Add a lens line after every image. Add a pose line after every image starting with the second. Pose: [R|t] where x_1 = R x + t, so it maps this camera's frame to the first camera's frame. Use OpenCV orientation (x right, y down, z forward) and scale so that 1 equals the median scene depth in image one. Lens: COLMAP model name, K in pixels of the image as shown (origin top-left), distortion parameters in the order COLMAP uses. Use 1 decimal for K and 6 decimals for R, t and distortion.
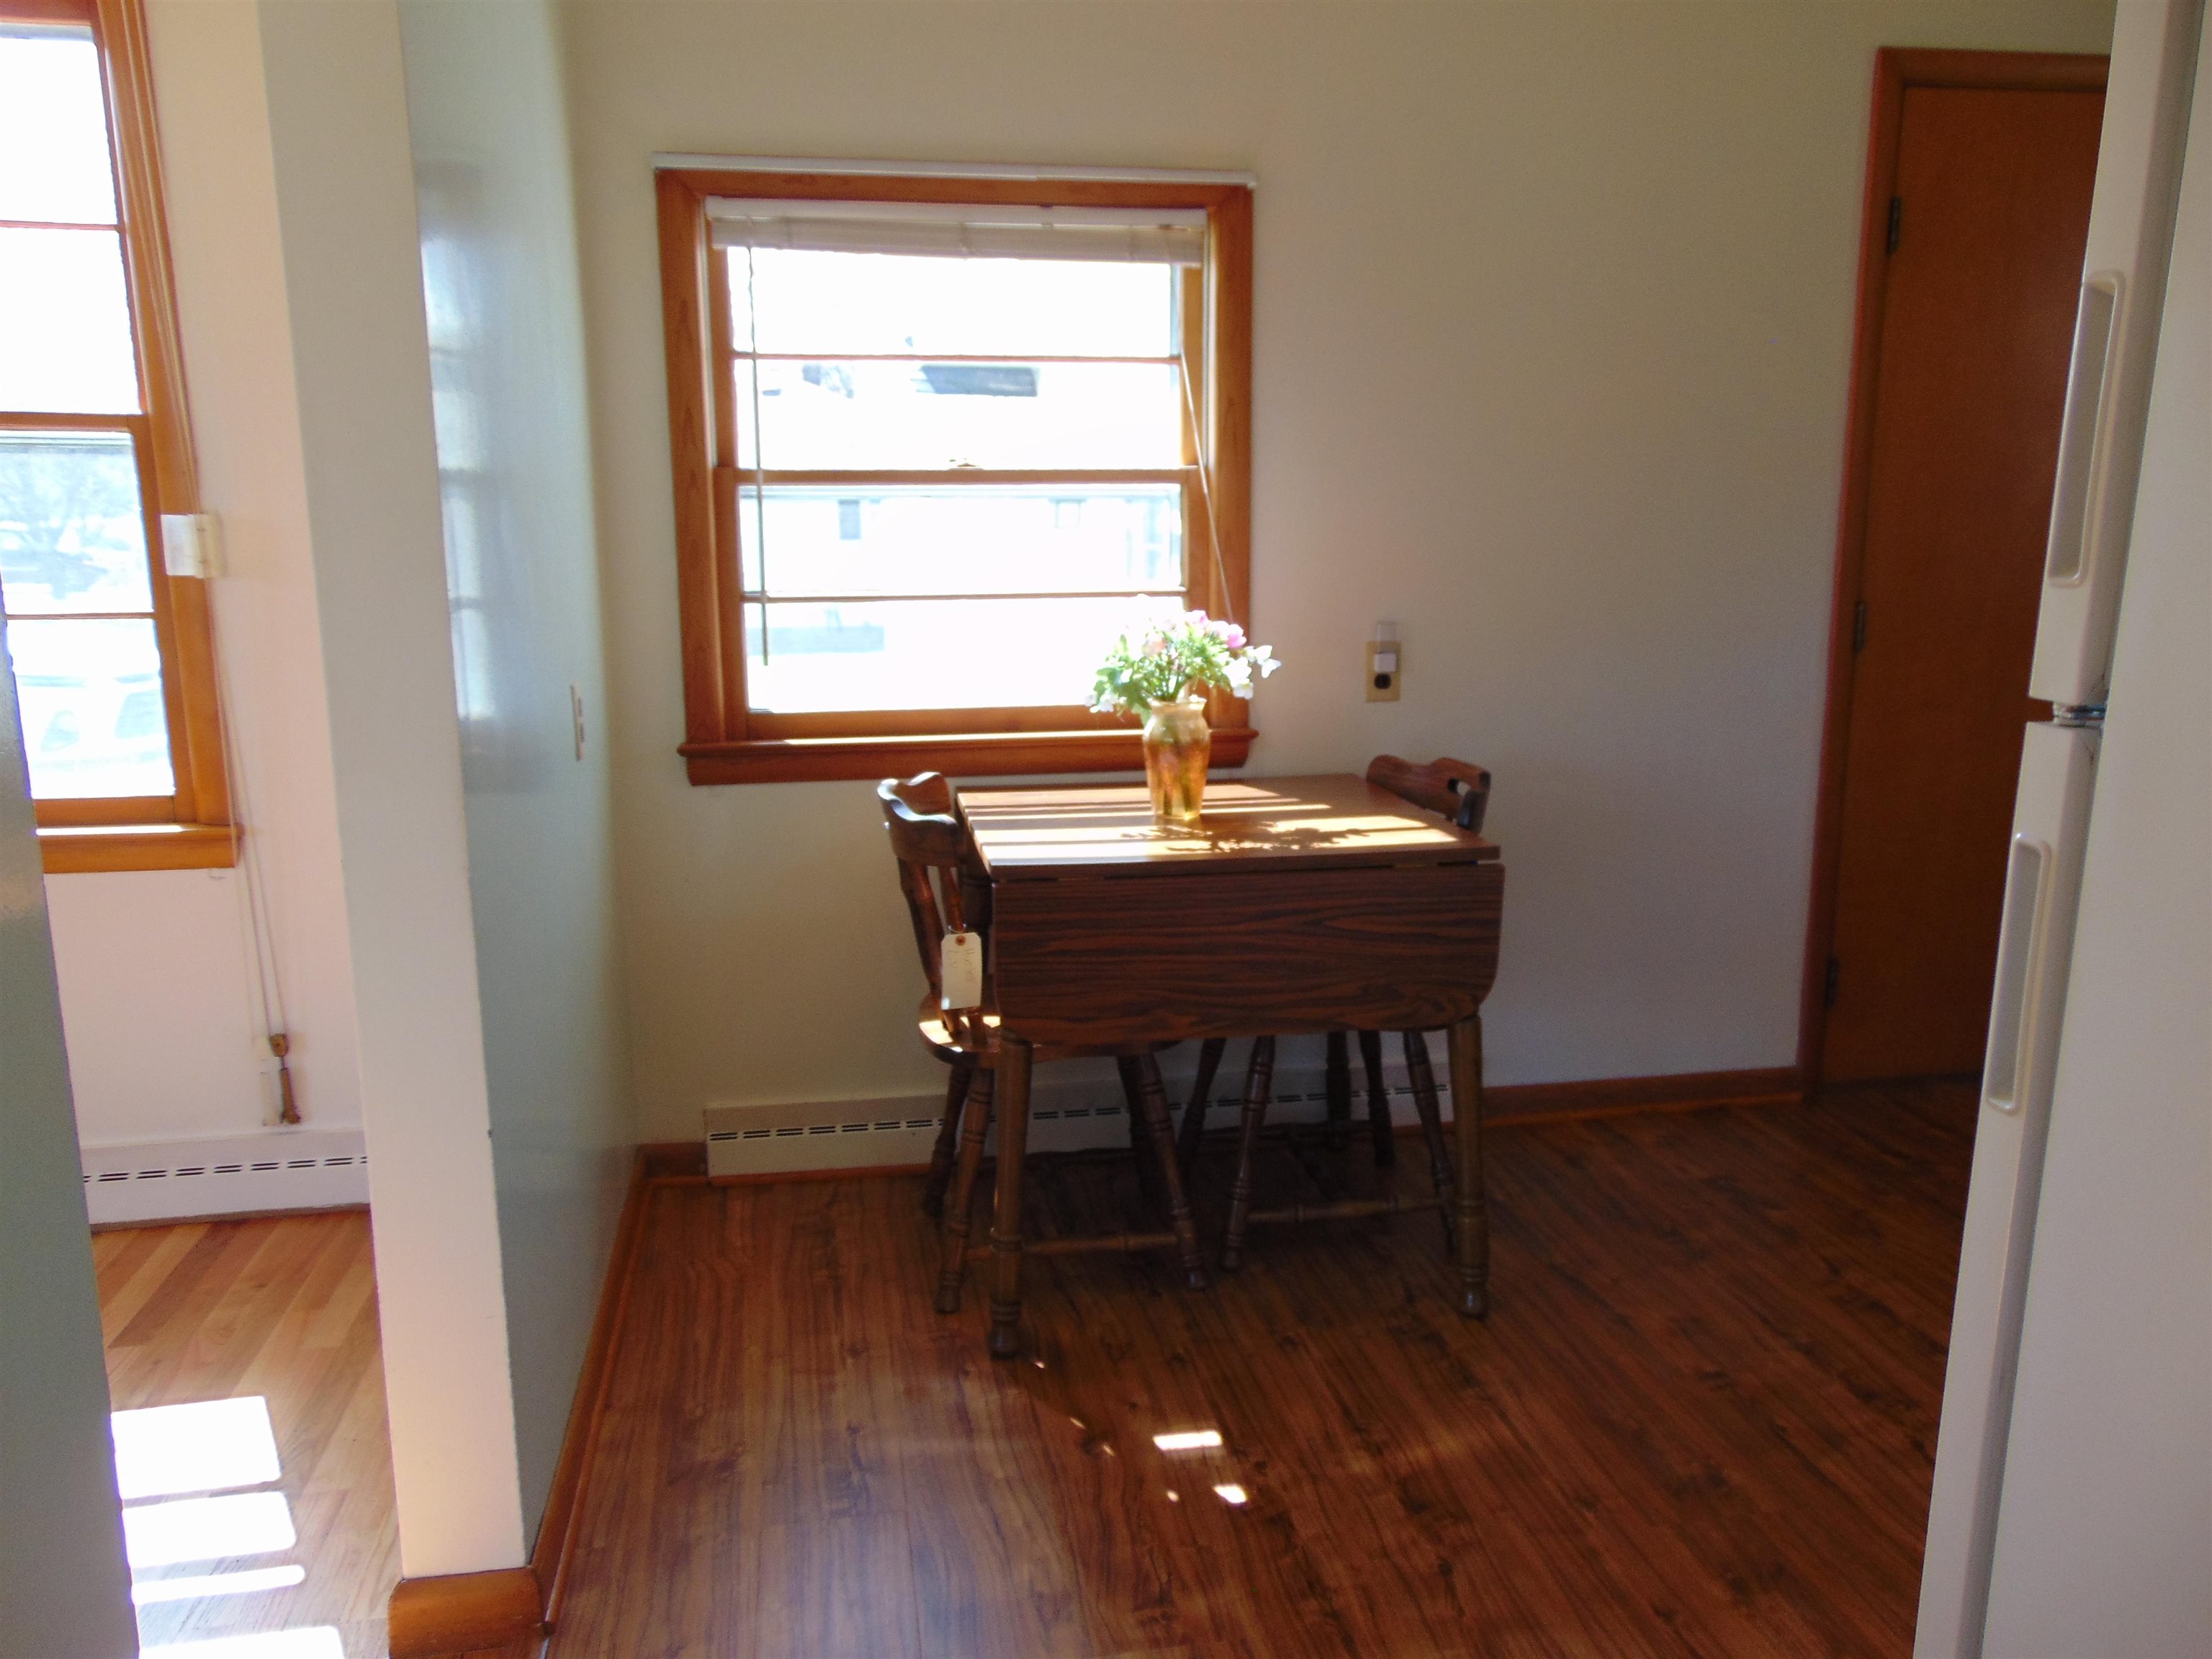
lens RADIAL K [[1636.6, 0, 1106.0], [0, 1636.6, 829.5], [0, 0, 1]] dist [-0.062912, 0.104594]
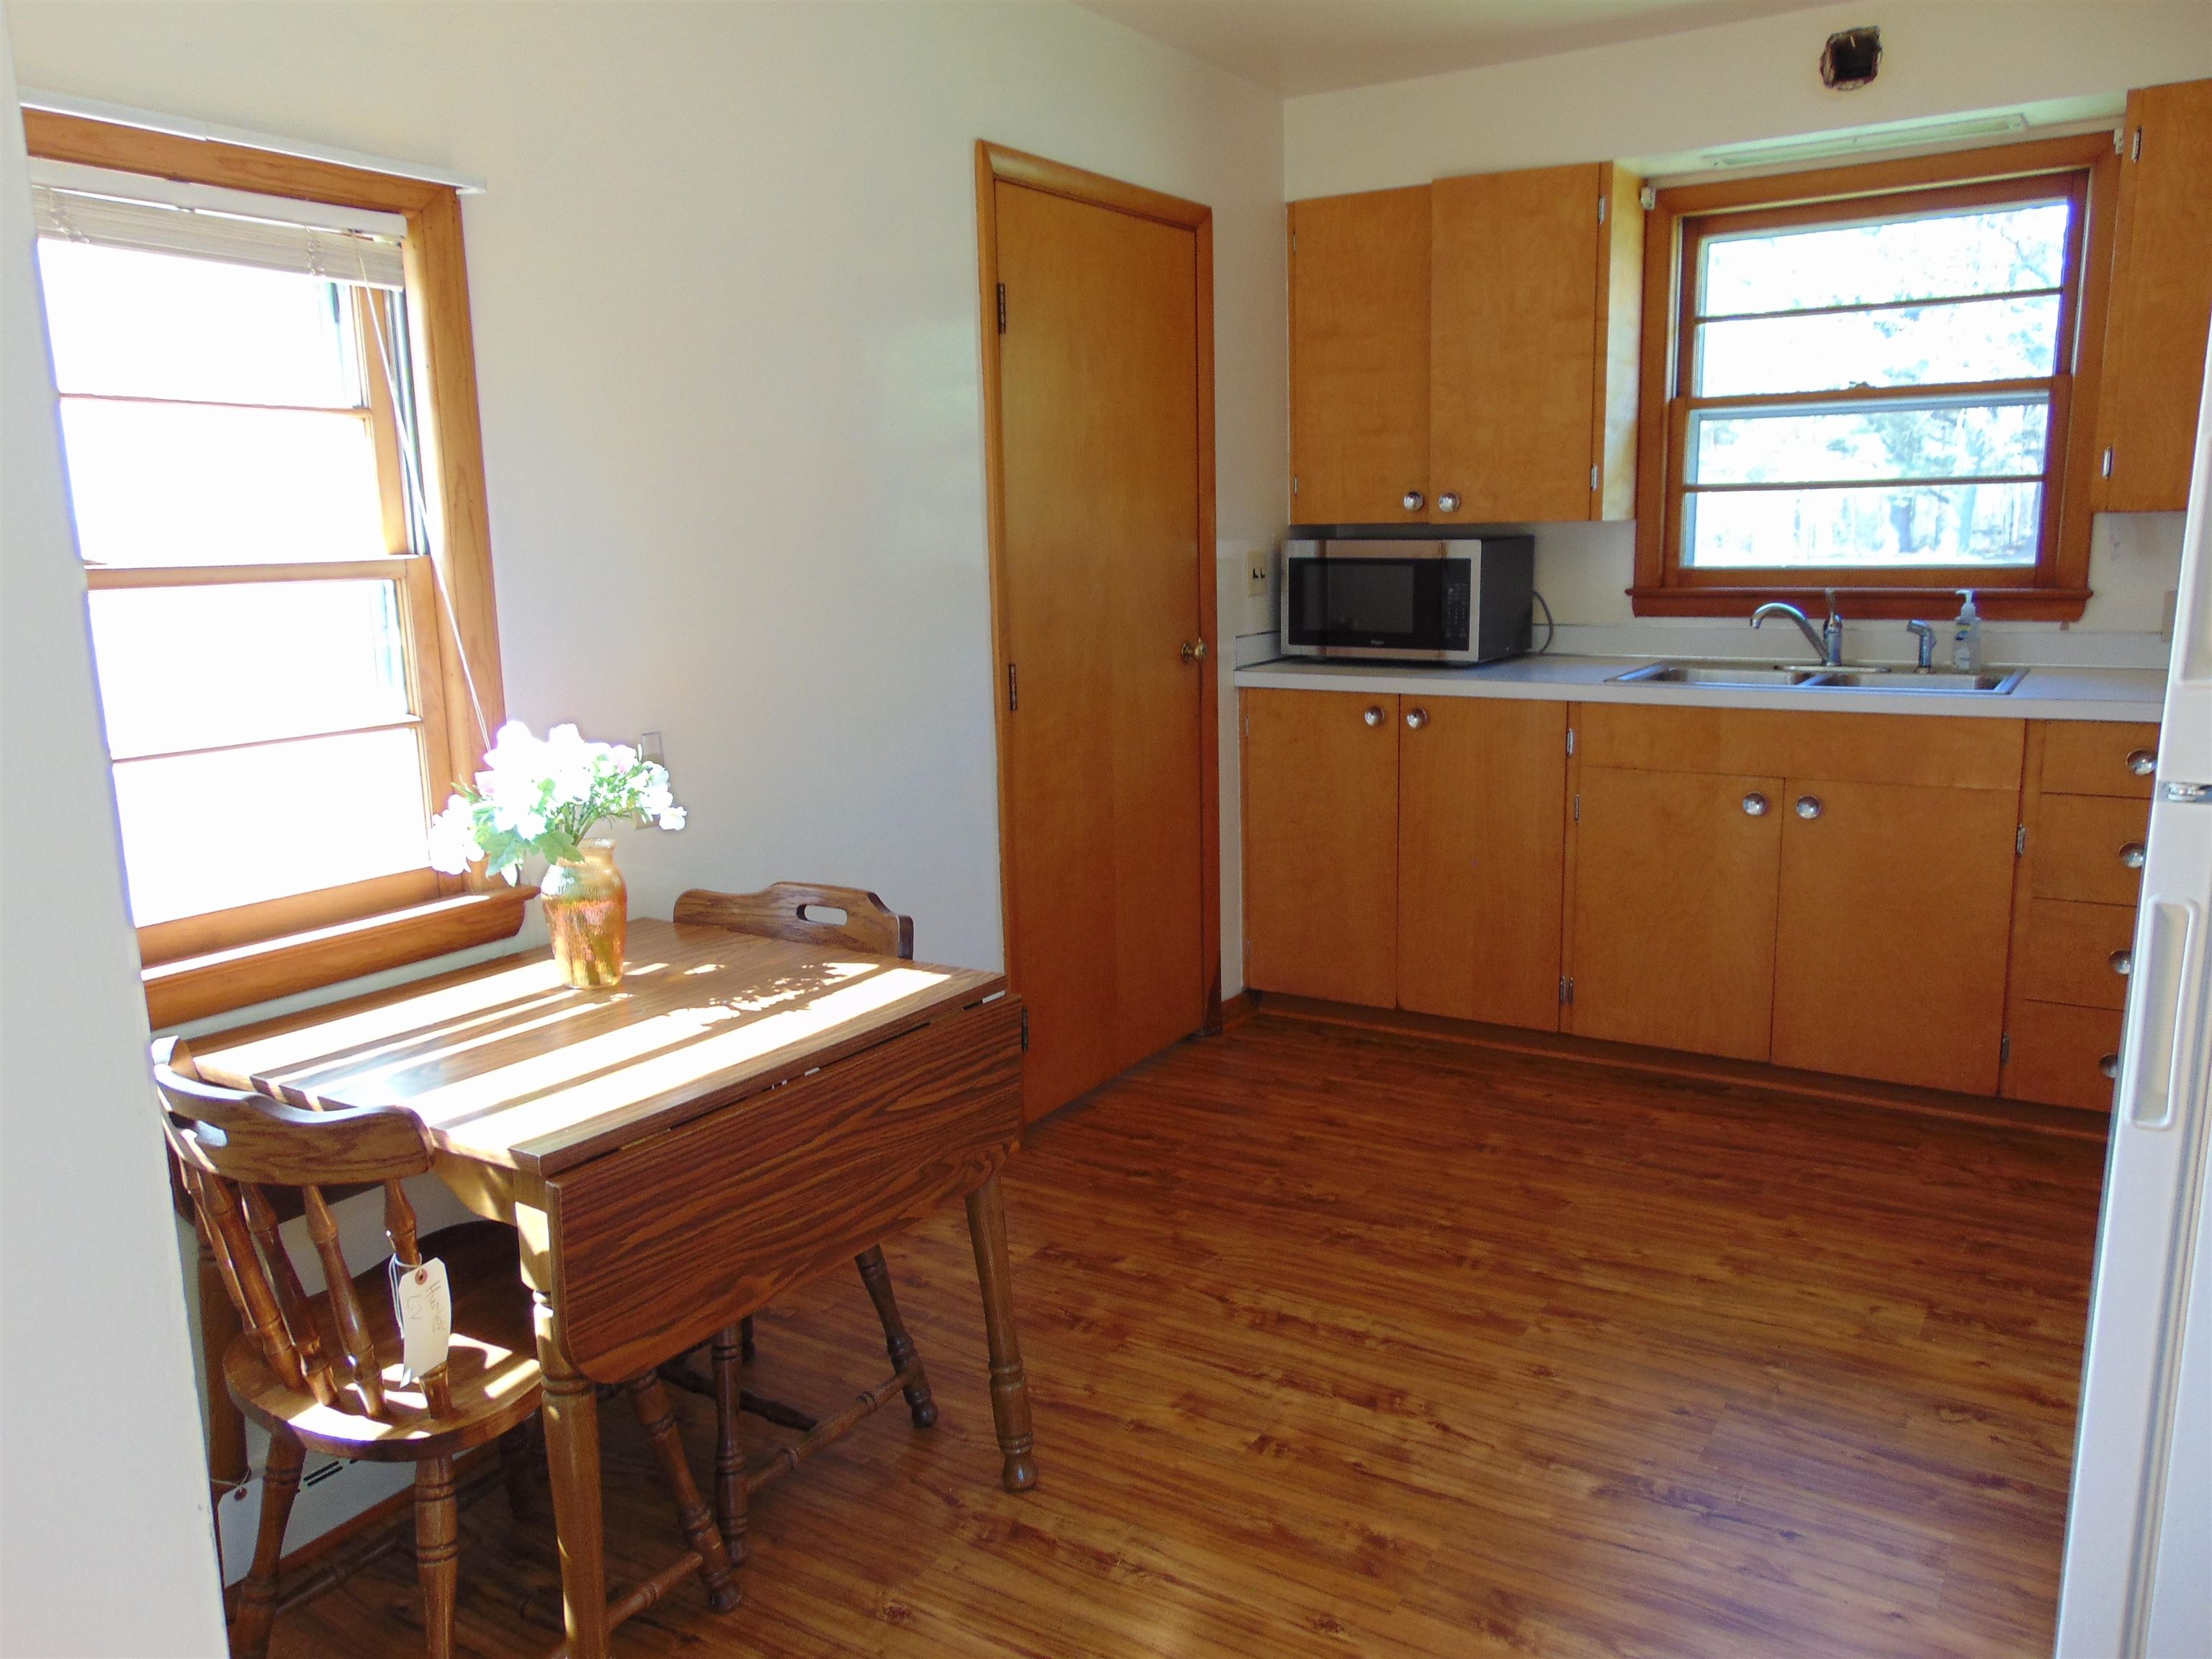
lens RADIAL K [[1636.6, 0, 1106.0], [0, 1636.6, 829.5], [0, 0, 1]] dist [-0.062912, 0.104594]
pose [[0.676201, -0.143396, 0.722627, -0.358734], [0.160887, 0.985942, 0.045097, -0.099178], [-0.718935, 0.085767, 0.689765, 0.328535]]
